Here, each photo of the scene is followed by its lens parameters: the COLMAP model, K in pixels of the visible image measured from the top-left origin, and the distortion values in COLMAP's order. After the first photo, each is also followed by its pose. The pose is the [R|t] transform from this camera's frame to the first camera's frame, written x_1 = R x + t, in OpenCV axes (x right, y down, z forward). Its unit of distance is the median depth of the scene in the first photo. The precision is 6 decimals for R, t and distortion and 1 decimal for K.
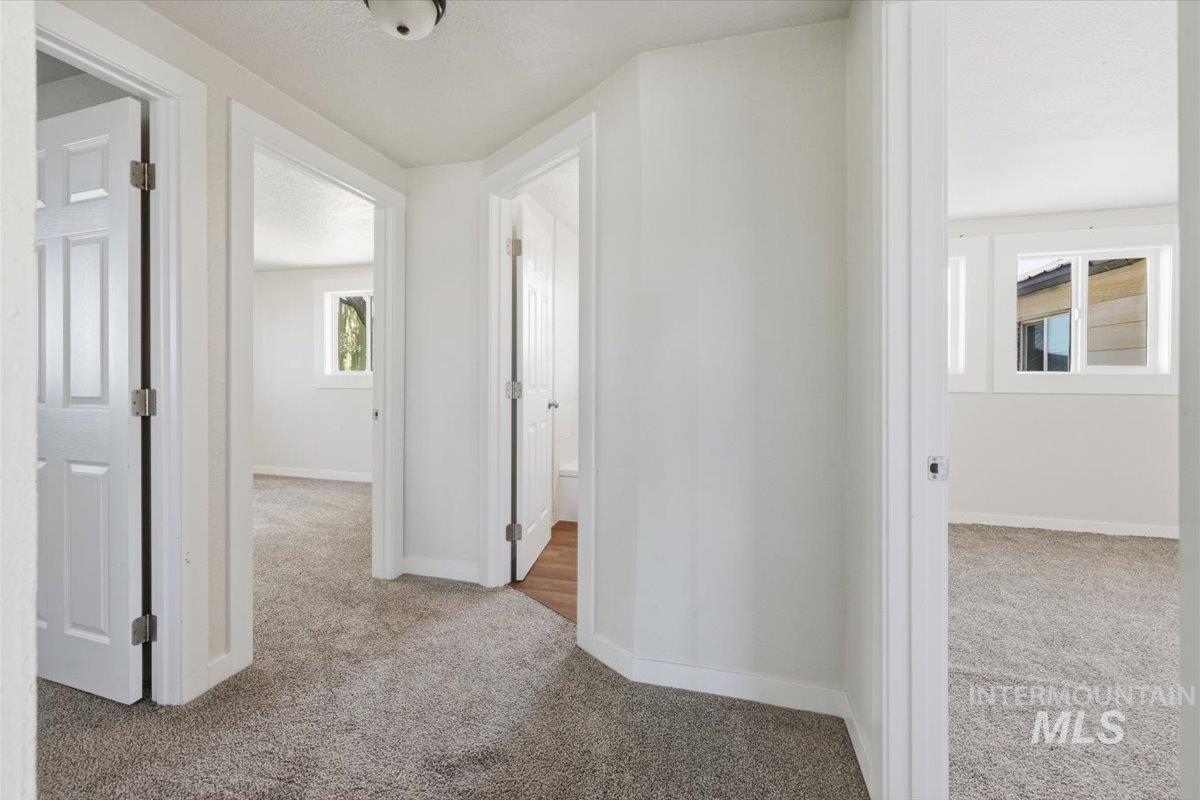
lens RADIAL K [[488.8, 0, 597.2], [0, 488.8, 379.1], [0, 0, 1]] dist [-0.000277, -0.000206]
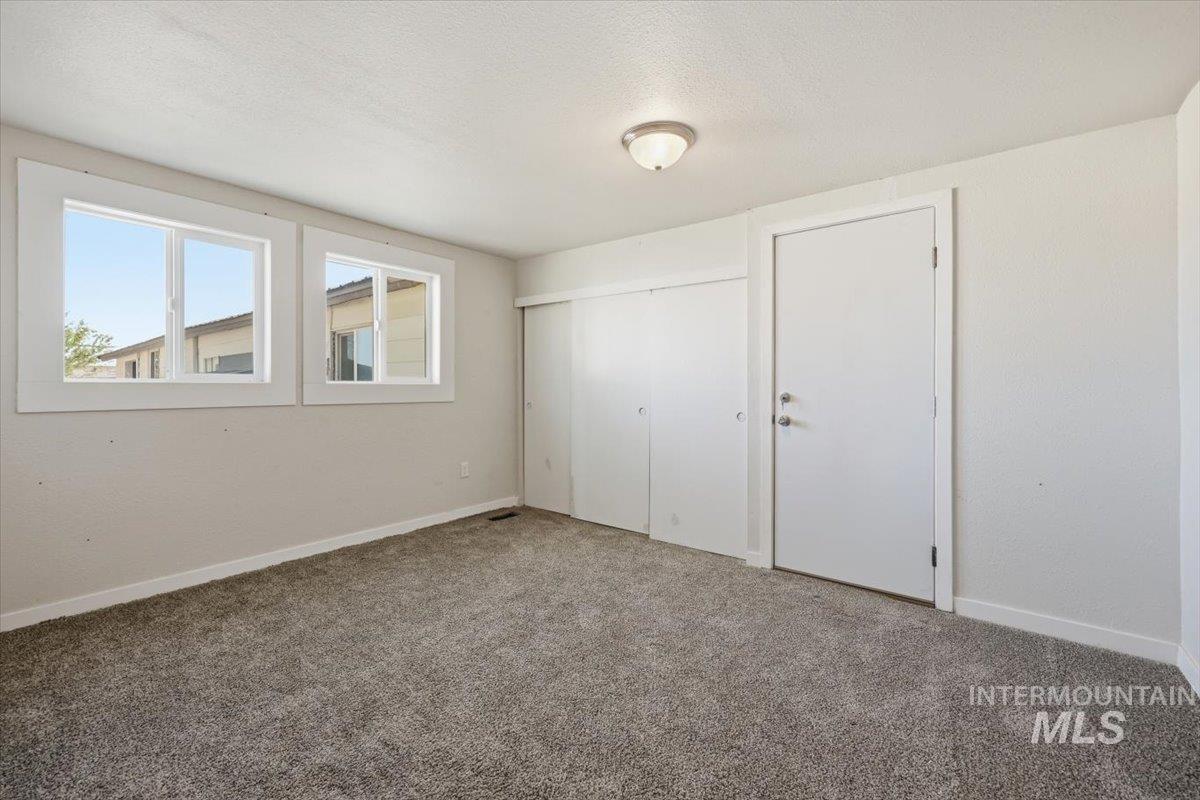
lens RADIAL K [[494.6, 0, 588.3], [0, 494.6, 392.3], [0, 0, 1]] dist [0.001431, -0.000032]
pose [[0.387967, -0.012605, 0.921587, 0.175763], [0.005619, 0.999920, 0.011311, -0.001398], [-0.921656, 0.000790, 0.388007, 0.170203]]
